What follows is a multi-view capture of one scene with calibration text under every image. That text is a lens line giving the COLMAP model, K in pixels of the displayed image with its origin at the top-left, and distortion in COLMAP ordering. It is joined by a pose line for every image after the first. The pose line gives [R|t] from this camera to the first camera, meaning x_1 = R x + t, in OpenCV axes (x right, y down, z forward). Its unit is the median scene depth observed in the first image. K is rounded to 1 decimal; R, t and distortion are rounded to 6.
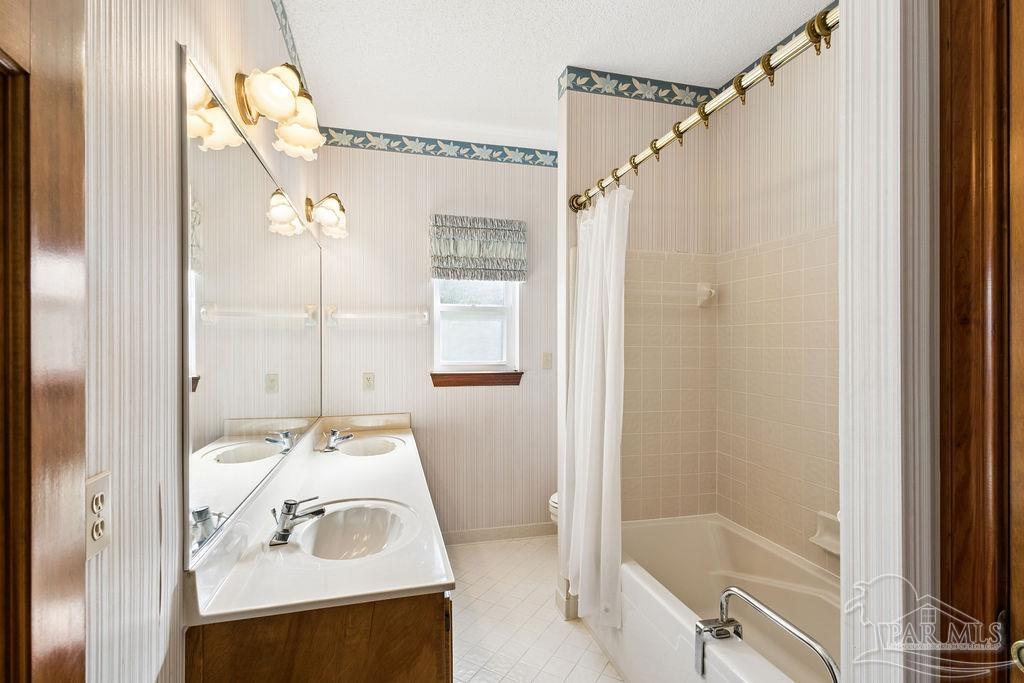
lens RADIAL K [[493.8, 0, 512.0], [0, 493.8, 341.5], [0, 0, 1]] dist [-0.000938, -0.000179]
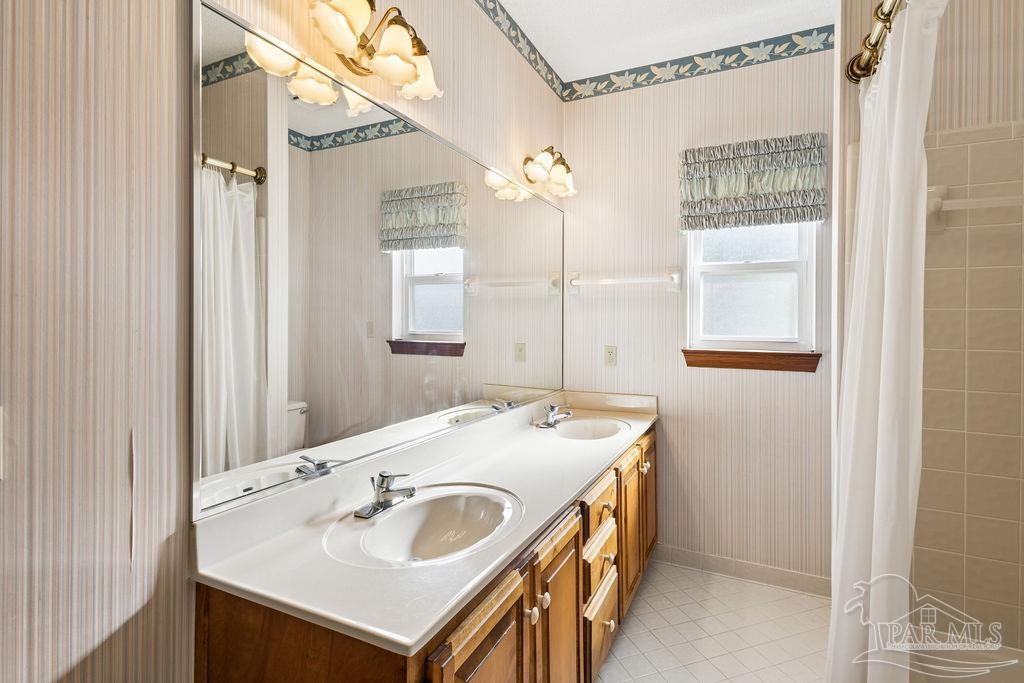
lens RADIAL K [[496.3, 0, 511.8], [0, 496.3, 320.7], [0, 0, 1]] dist [0.005719, 0.000527]
pose [[0.761747, 0.004784, -0.647857, 0.150019], [-0.004121, 0.999988, 0.002538, 0.016964], [0.647861, 0.000736, 0.761758, 0.205512]]
